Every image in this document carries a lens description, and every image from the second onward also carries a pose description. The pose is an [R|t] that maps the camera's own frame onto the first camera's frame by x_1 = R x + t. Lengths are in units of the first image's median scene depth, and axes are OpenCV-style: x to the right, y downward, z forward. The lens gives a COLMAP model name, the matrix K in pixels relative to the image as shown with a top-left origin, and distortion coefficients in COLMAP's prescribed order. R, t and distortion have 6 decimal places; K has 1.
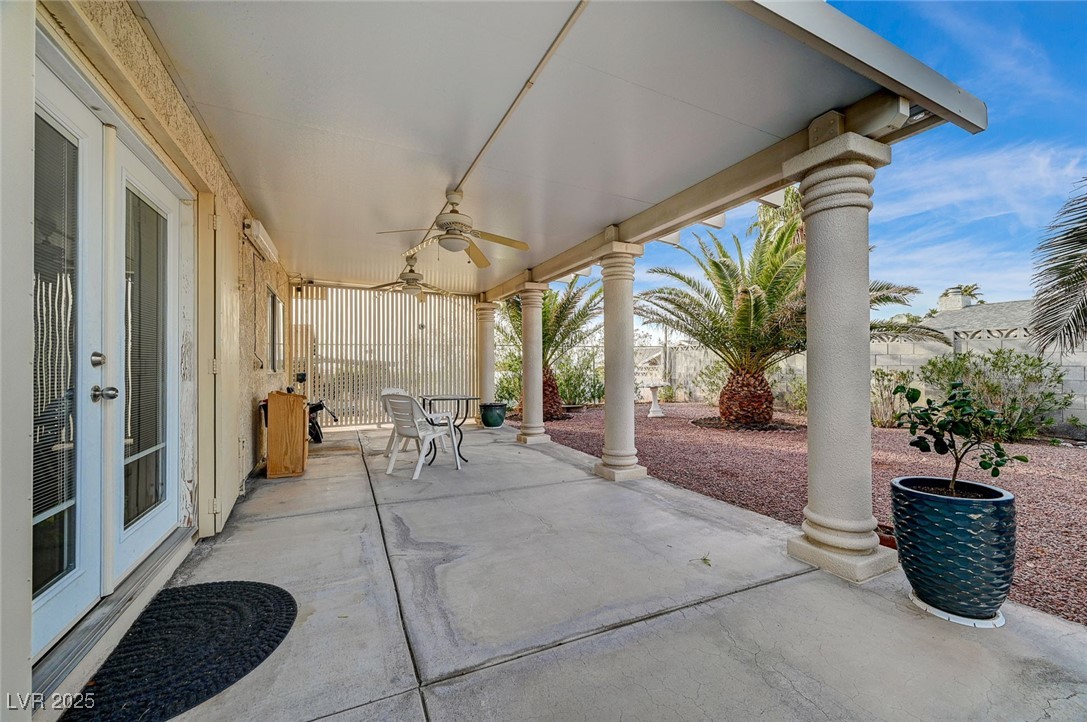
lens RADIAL K [[426.1, 0, 545.6], [0, 426.1, 362.2], [0, 0, 1]] dist [0.000064, -0.000569]
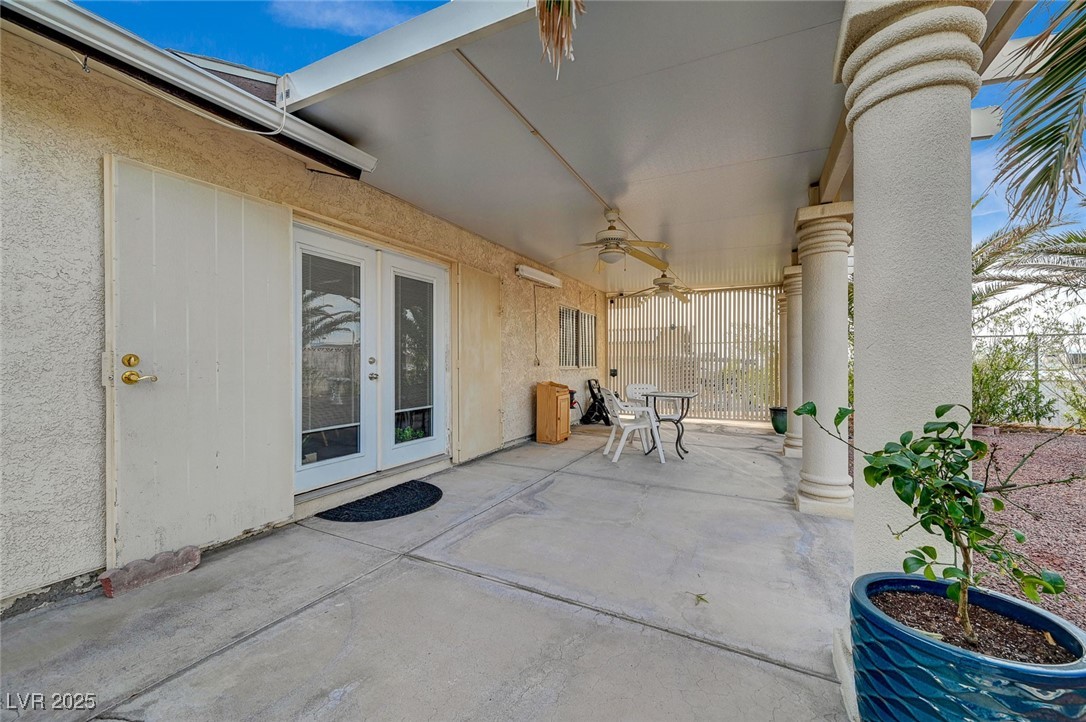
lens RADIAL K [[425.7, 0, 548.7], [0, 425.7, 364.9], [0, 0, 1]] dist [0.000064, -0.000569]
pose [[0.621817, 0.008515, -0.783116, 0.635861], [0.001631, 0.999925, 0.012168, -0.004854], [0.783161, -0.008844, 0.621756, 0.187811]]
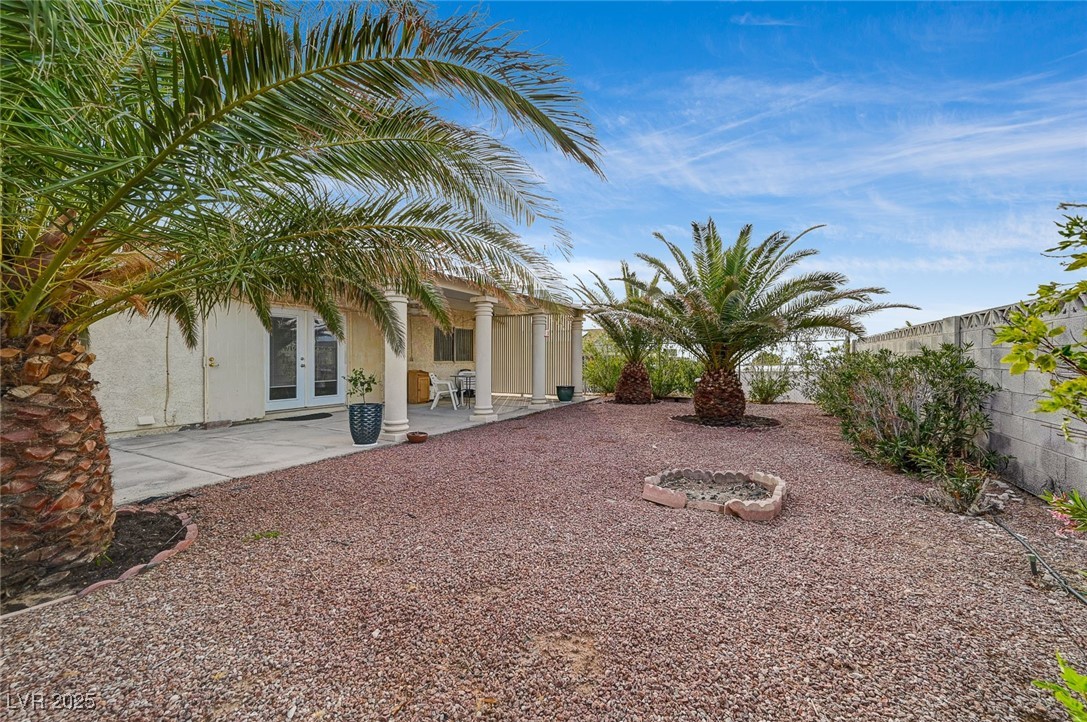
lens RADIAL K [[426.1, 0, 541.6], [0, 426.1, 357.0], [0, 0, 1]] dist [0.000064, -0.000569]
pose [[0.588158, 0.006066, -0.808723, 2.460026], [-0.002020, 0.999980, 0.006031, -0.034001], [0.808744, -0.001913, 0.588158, 0.171477]]
